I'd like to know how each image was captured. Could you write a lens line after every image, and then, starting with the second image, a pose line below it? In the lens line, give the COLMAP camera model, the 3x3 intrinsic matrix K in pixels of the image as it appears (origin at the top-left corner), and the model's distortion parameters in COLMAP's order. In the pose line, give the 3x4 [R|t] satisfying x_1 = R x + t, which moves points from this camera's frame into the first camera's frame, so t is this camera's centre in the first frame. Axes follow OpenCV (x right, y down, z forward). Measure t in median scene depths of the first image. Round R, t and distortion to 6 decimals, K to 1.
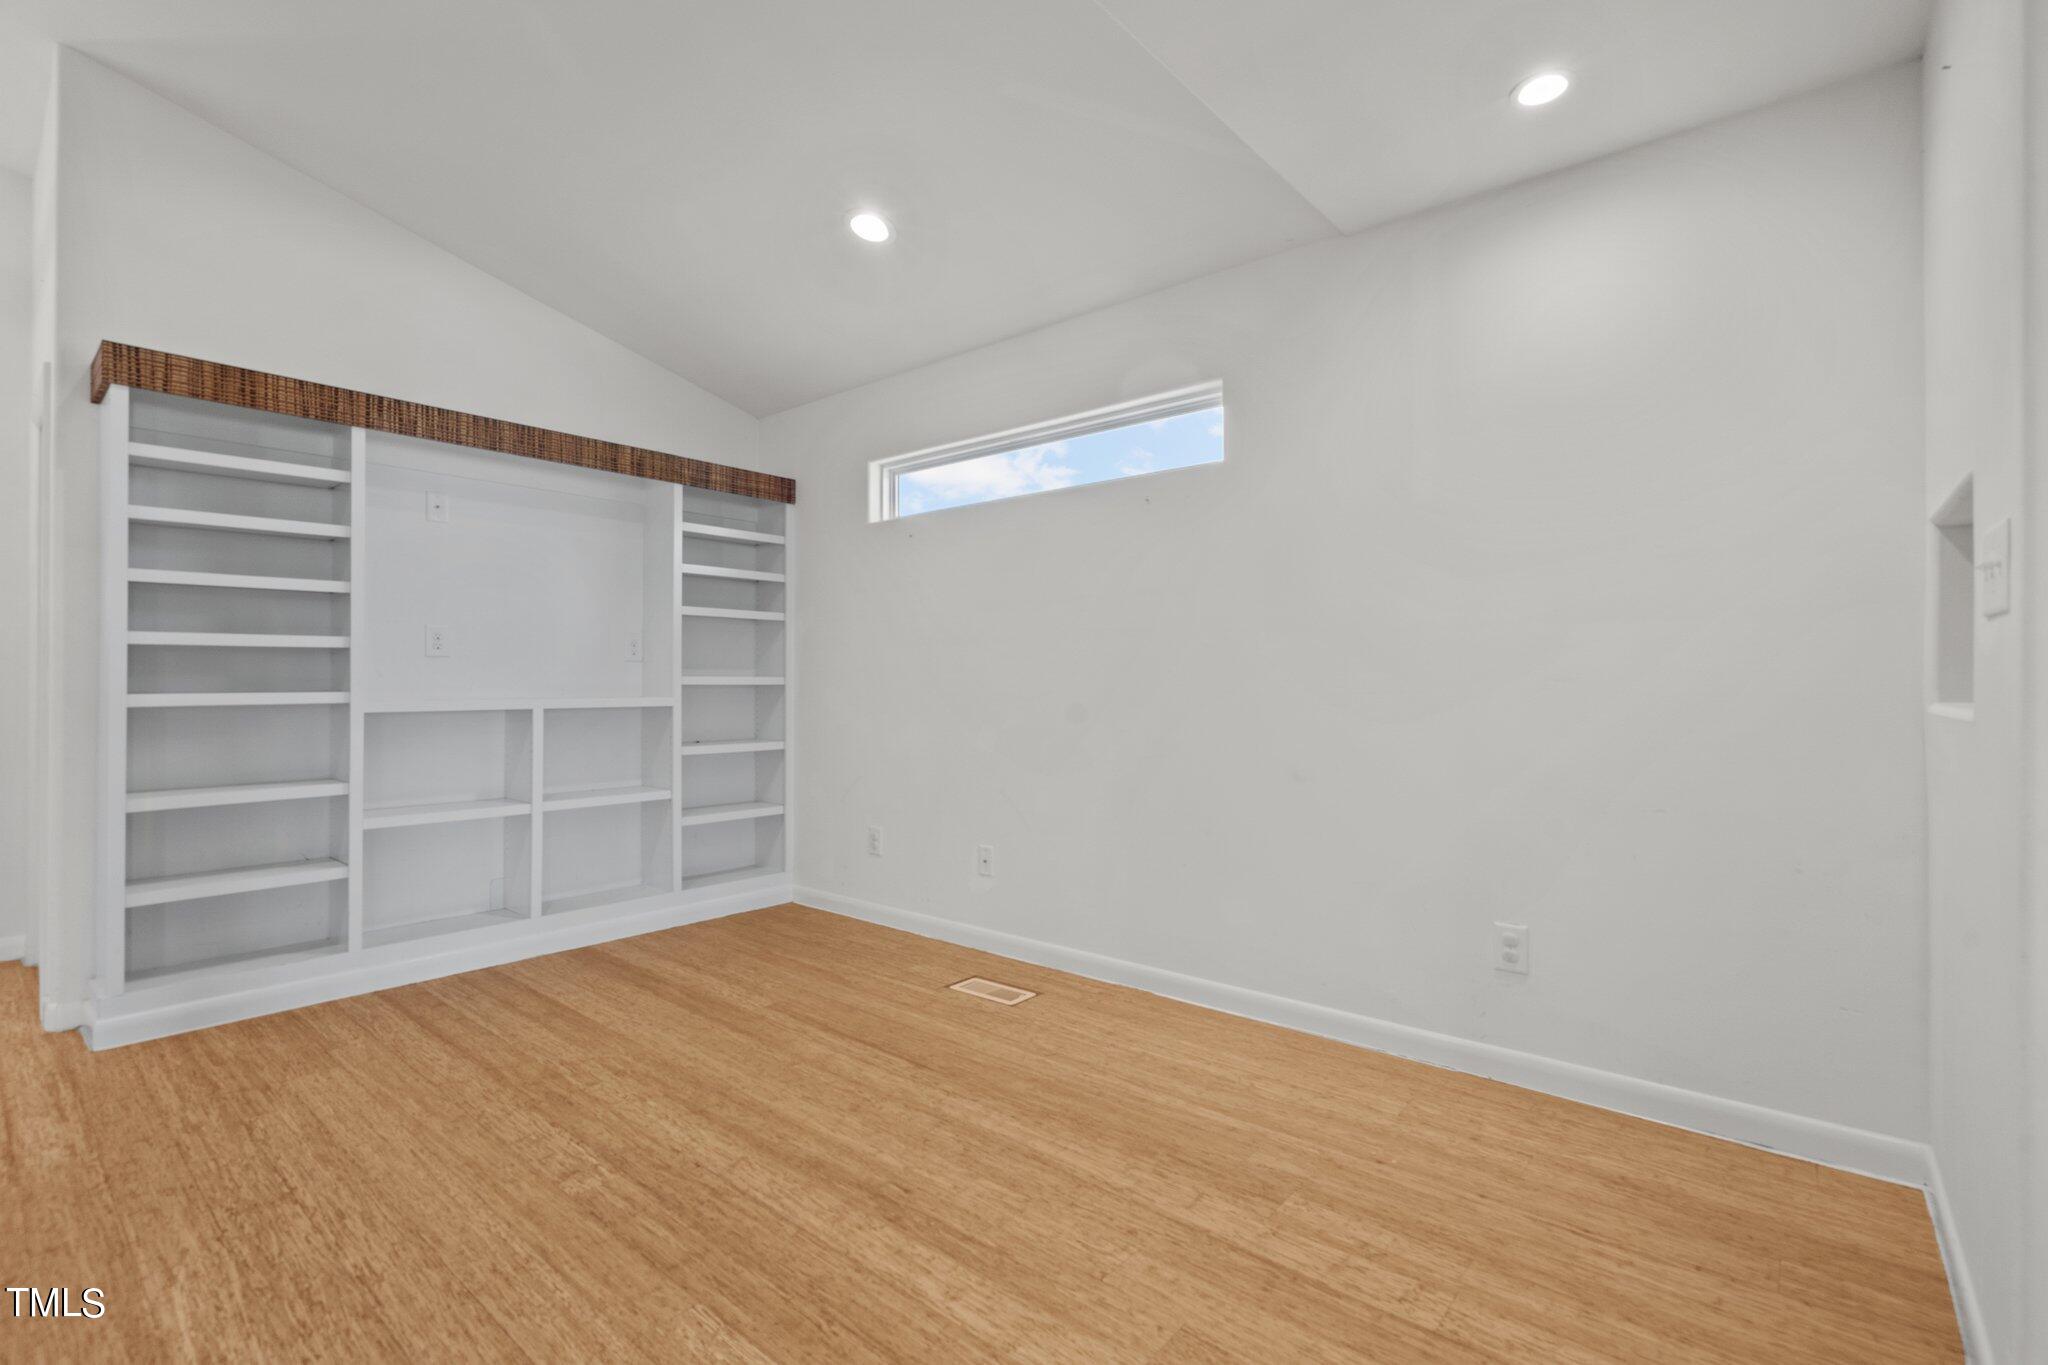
lens RADIAL K [[928.1, 0, 1041.0], [0, 928.1, 682.4], [0, 0, 1]] dist [-0.002430, 0.000360]
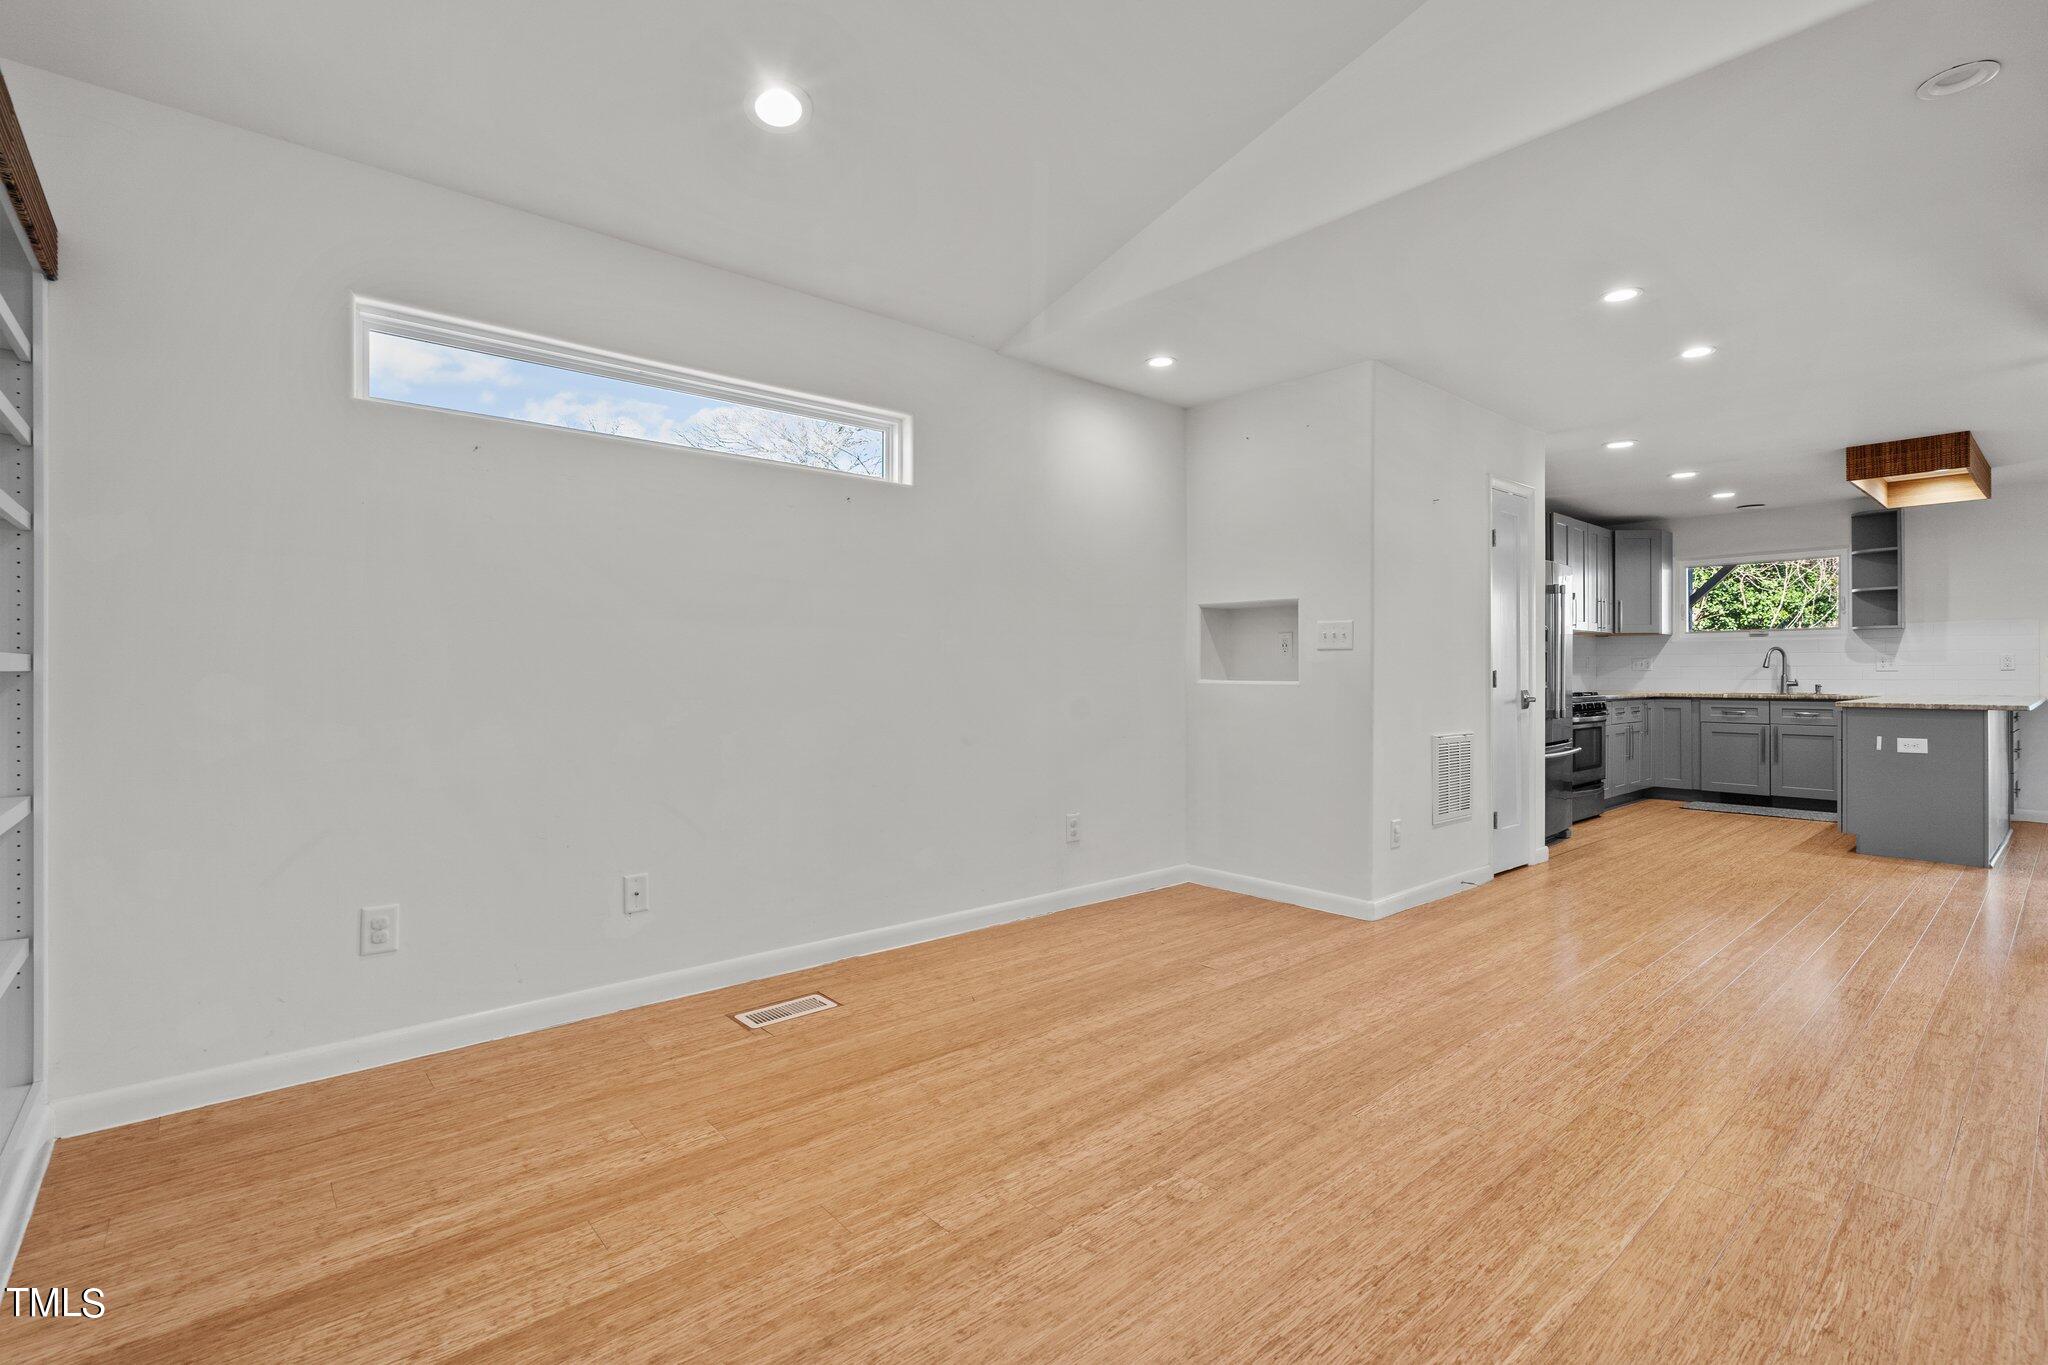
lens RADIAL K [[928.1, 0, 1031.0], [0, 928.1, 675.9], [0, 0, 1]] dist [-0.002430, 0.000360]
pose [[0.153579, -0.004471, 0.988126, -1.188396], [-0.005467, 0.999971, 0.005374, 0.000320], [-0.988121, -0.006227, 0.153550, 0.822757]]
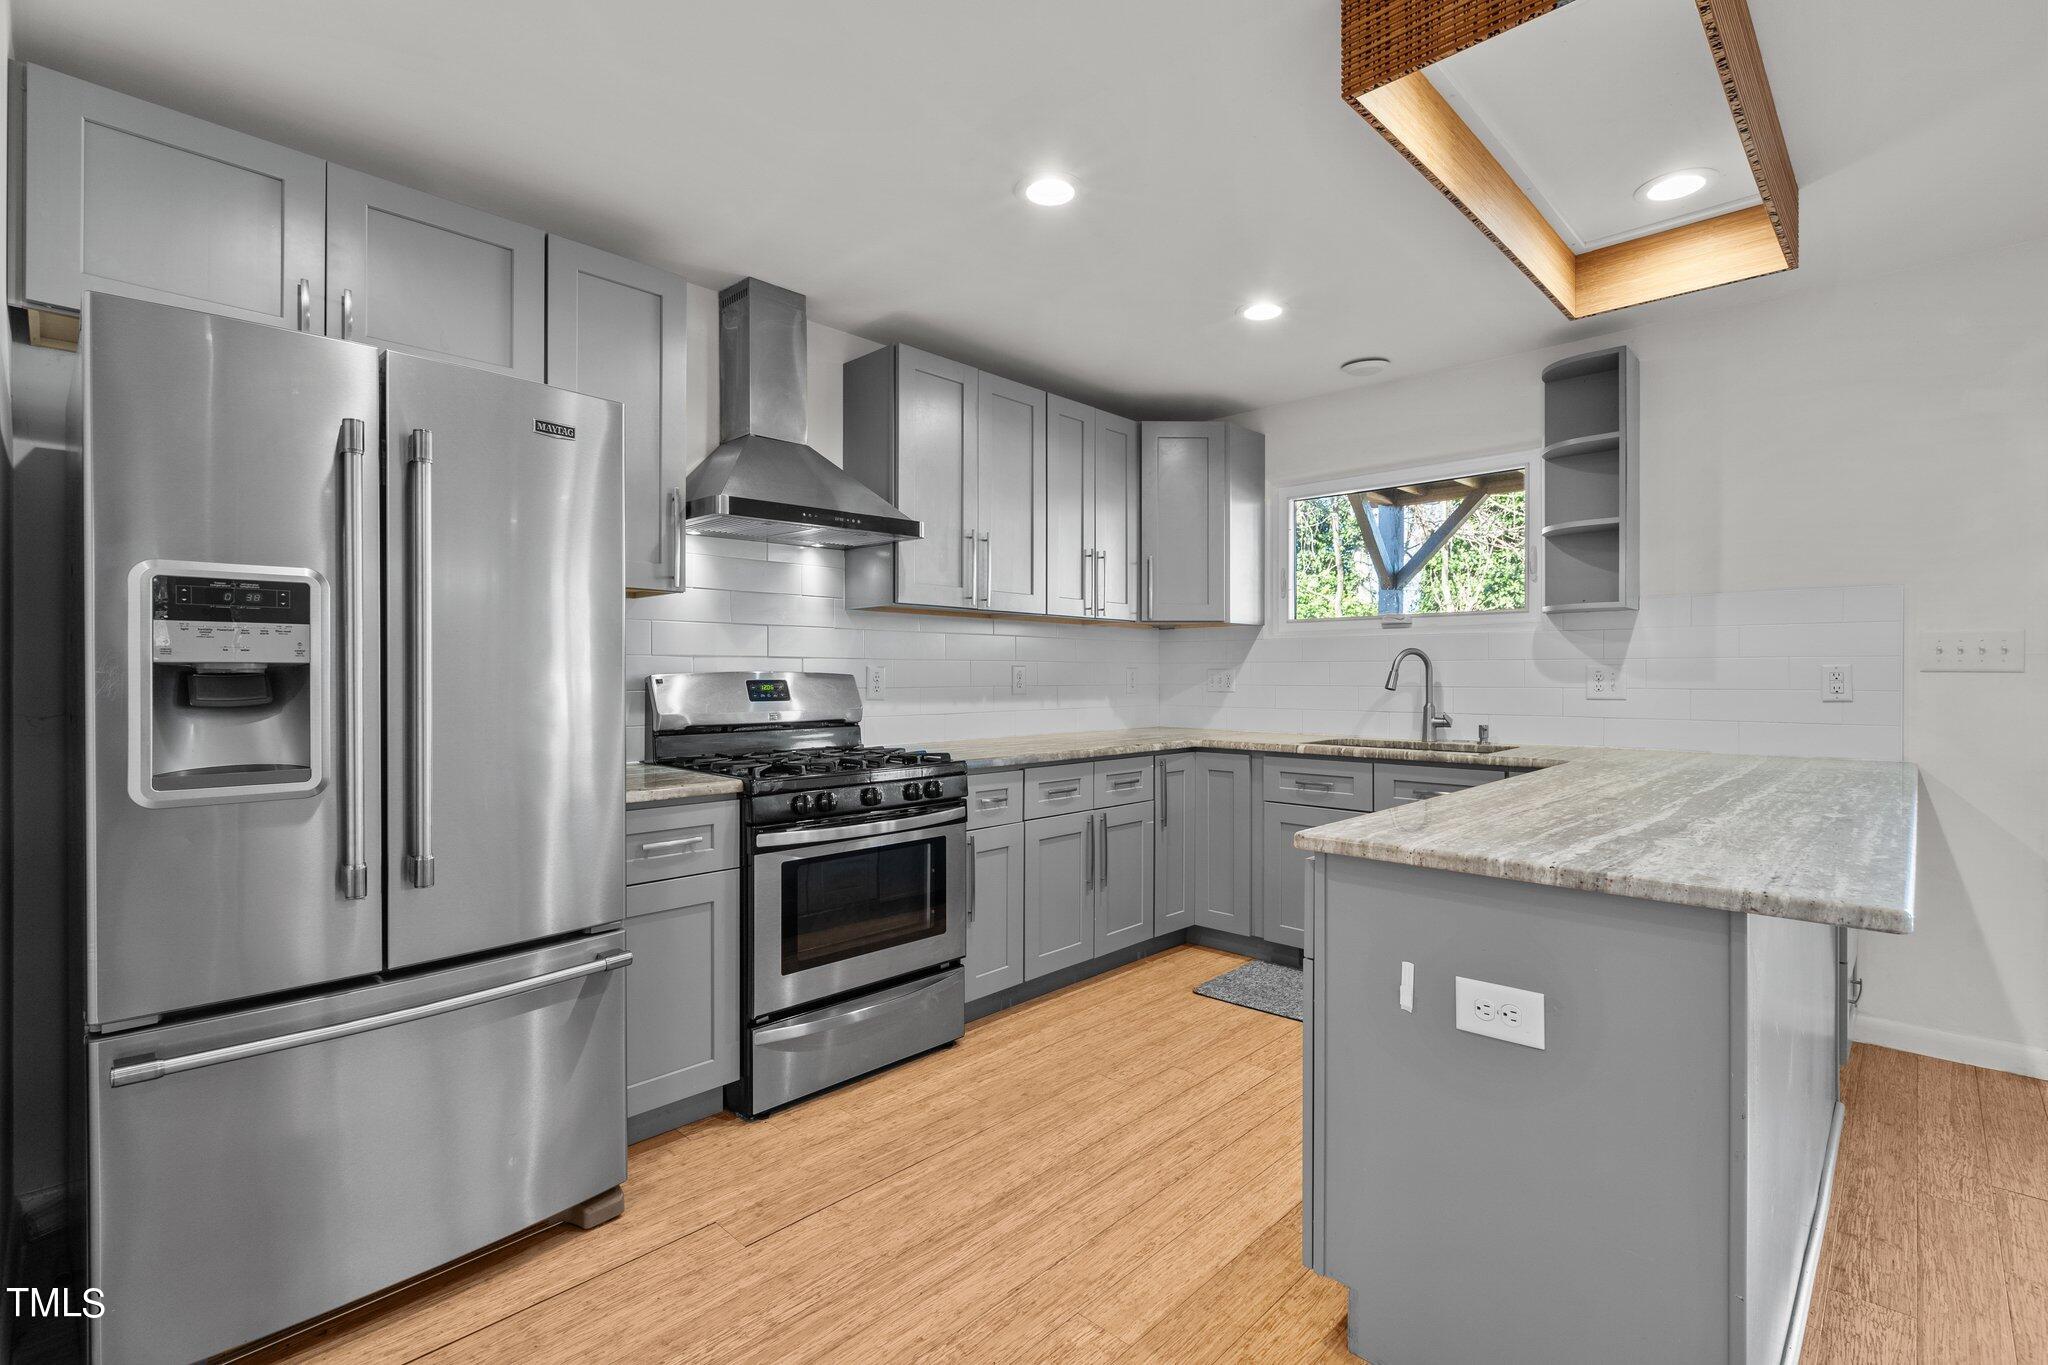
lens RADIAL K [[928.1, 0, 1036.0], [0, 928.1, 680.4], [0, 0, 1]] dist [-0.002430, 0.000360]
pose [[0.063340, -0.009165, 0.997950, -0.491888], [-0.008156, 0.999920, 0.009701, -0.018370], [-0.997959, -0.008753, 0.063260, 0.278893]]
